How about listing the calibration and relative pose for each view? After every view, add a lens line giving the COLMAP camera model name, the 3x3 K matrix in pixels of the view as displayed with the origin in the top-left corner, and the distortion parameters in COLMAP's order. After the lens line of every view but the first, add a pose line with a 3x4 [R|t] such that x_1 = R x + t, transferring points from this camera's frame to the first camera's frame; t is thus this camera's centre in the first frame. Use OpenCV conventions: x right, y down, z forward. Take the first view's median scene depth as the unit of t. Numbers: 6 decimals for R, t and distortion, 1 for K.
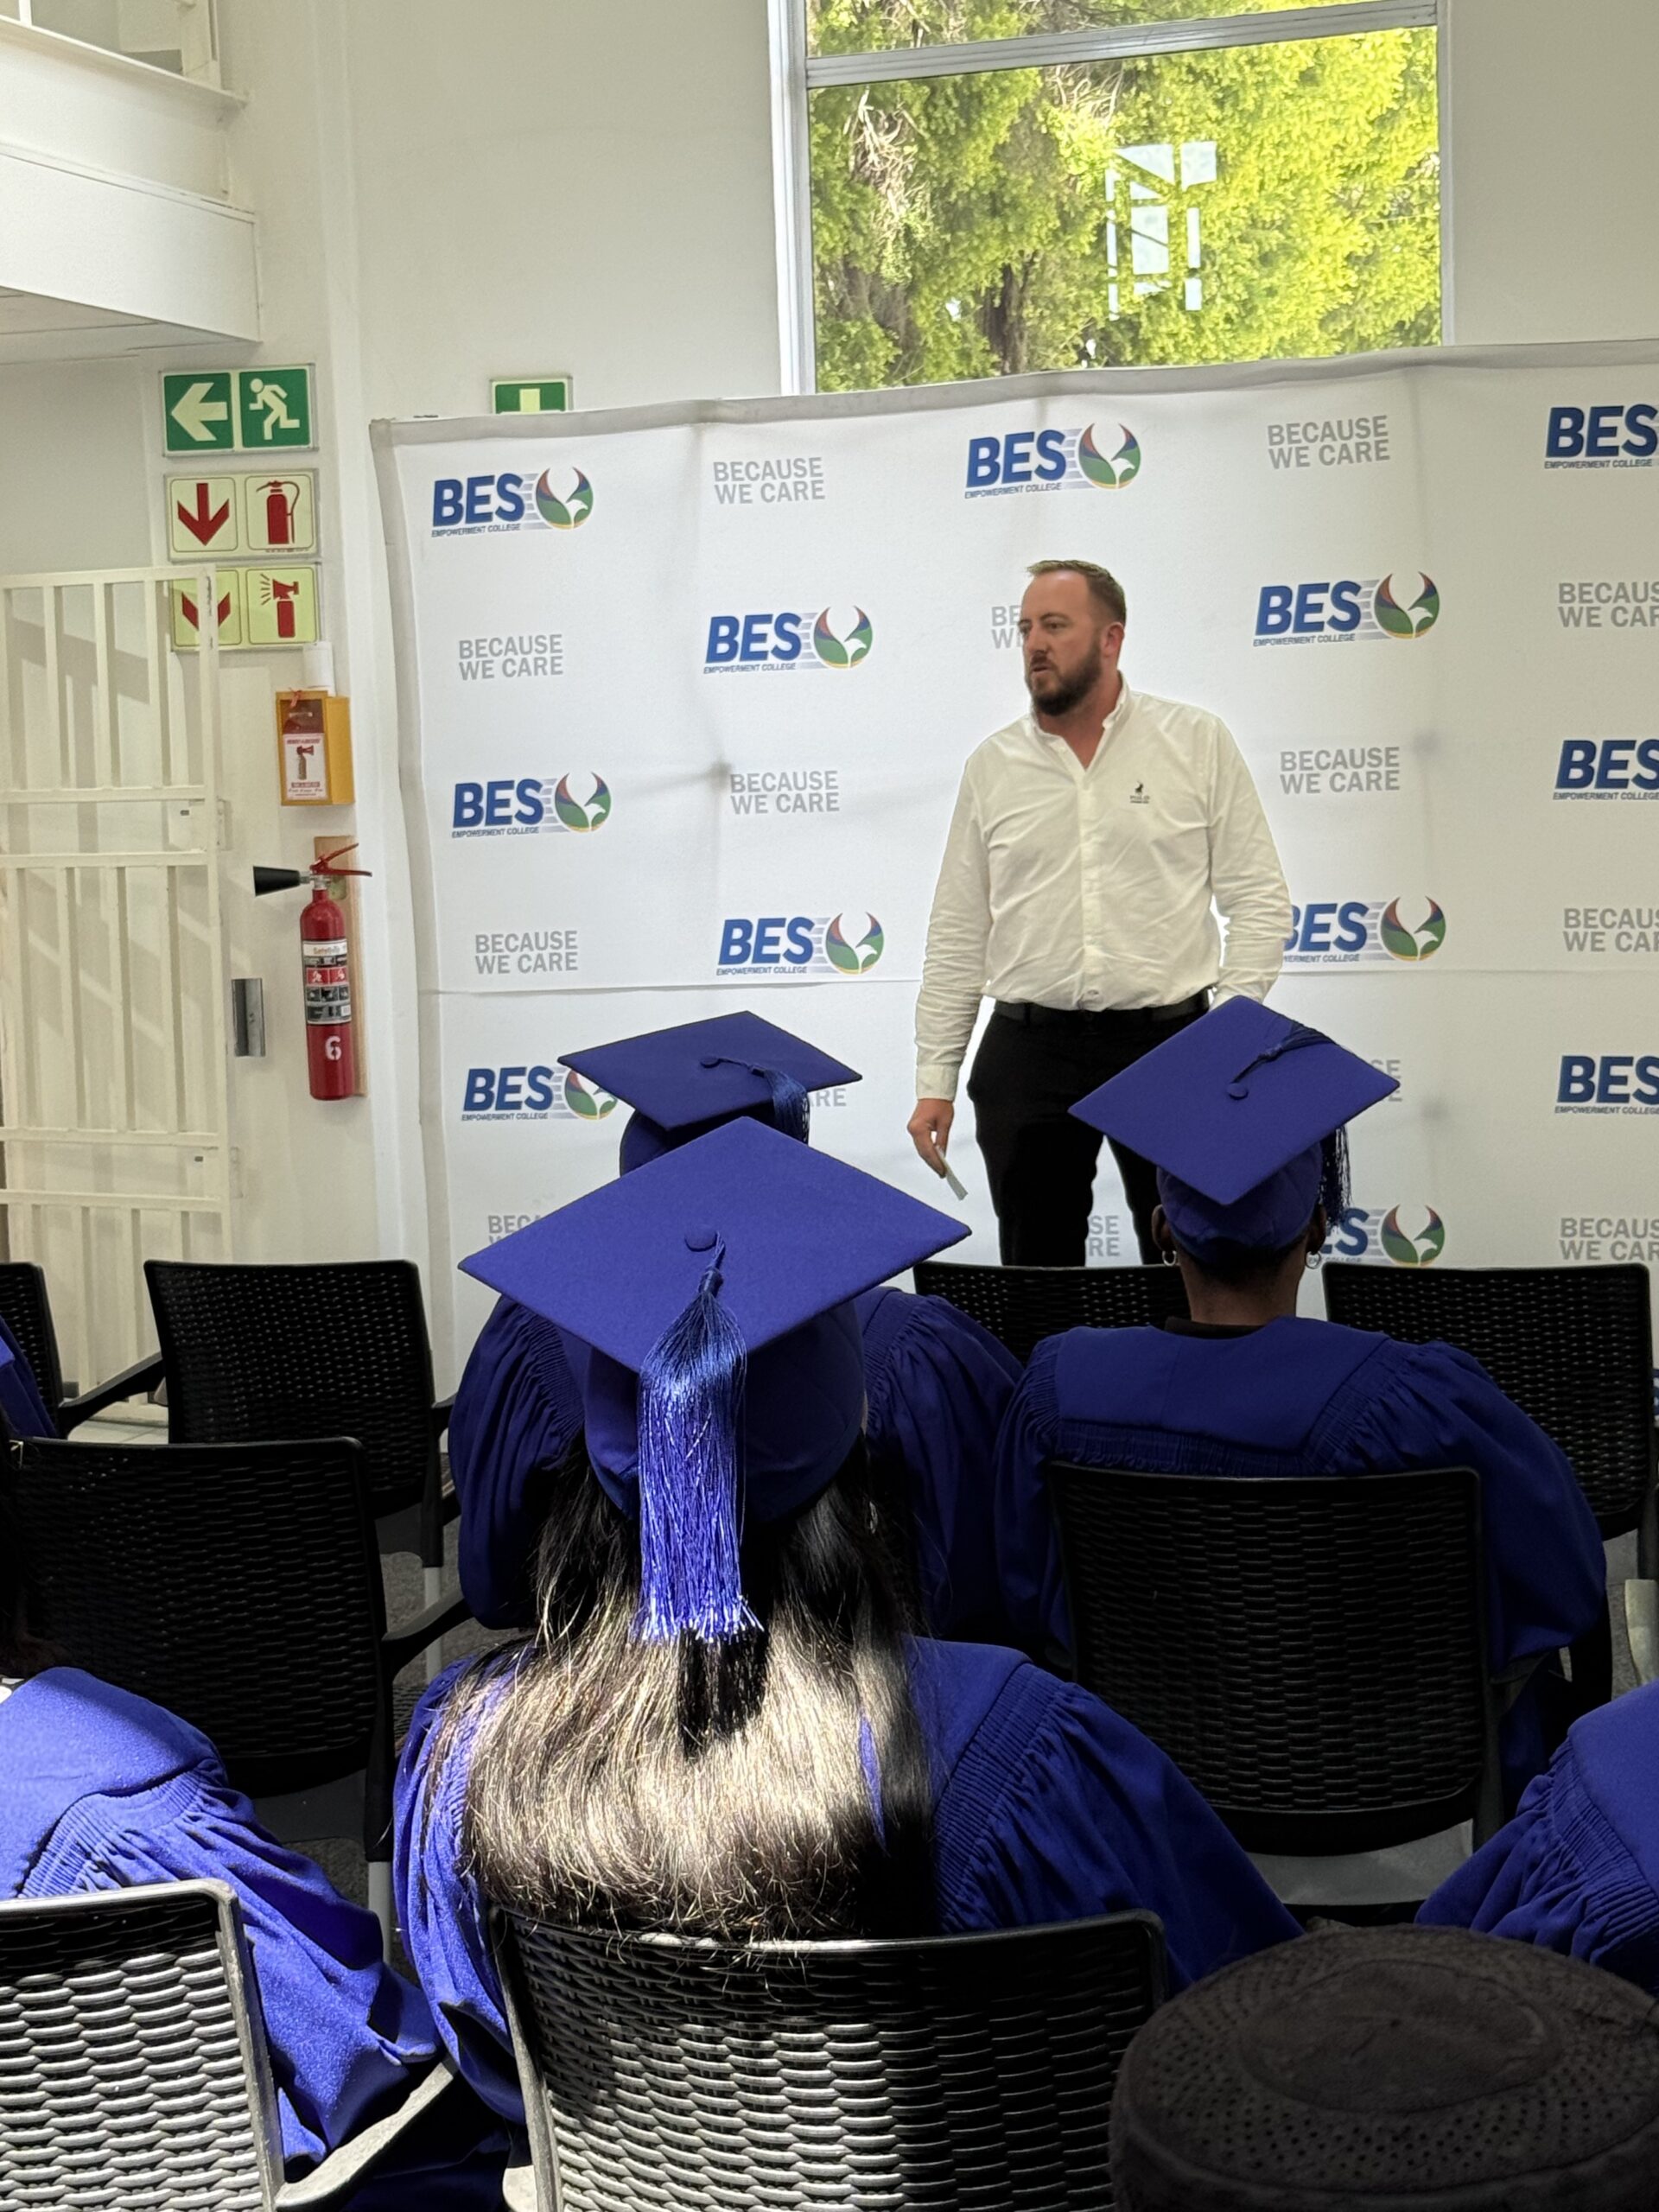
lens RADIAL K [[3968.1, 0, 829.5], [0, 3968.1, 1106.0], [0, 0, 1]] dist [0.154447, -0.073181]
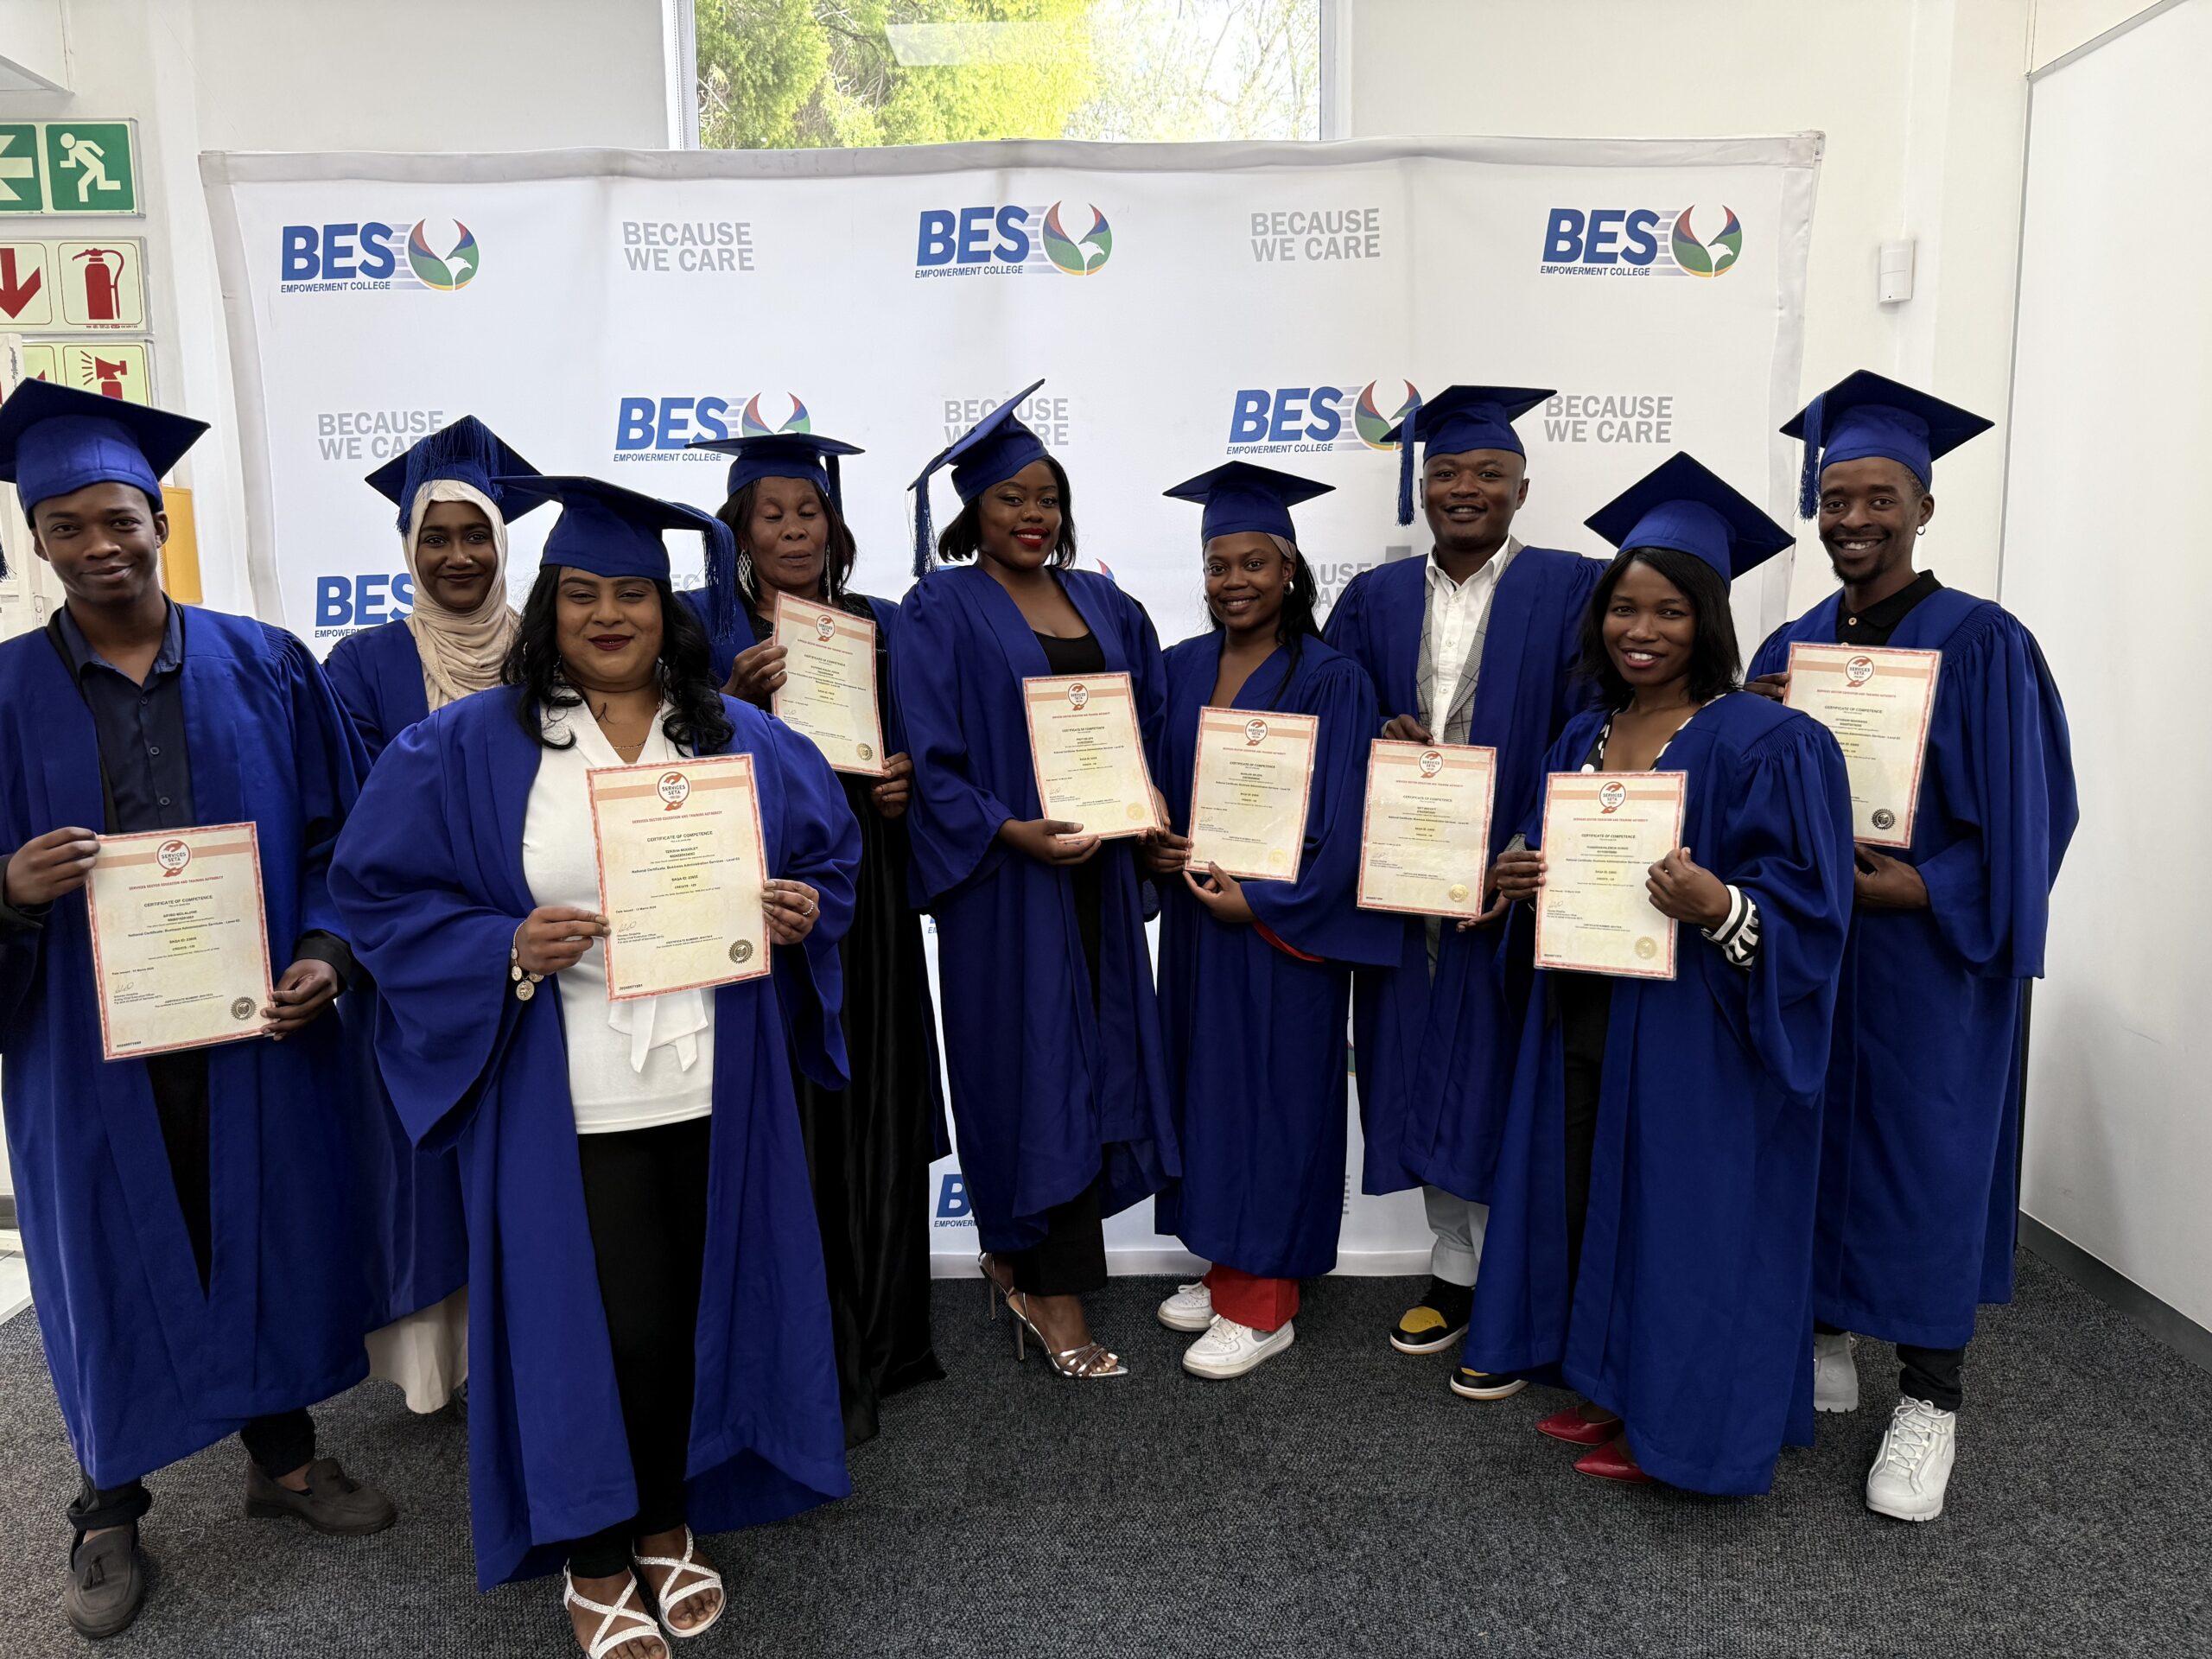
lens RADIAL K [[1624.9, 0, 1073.5], [0, 1624.9, 916.9], [0, 0, 1]] dist [0.043626, -0.047859]
pose [[0.945044, -0.030240, 0.325540, -0.058033], [0.008222, 0.997596, 0.068801, -0.029839], [-0.326838, -0.062344, 0.943022, 0.607885]]
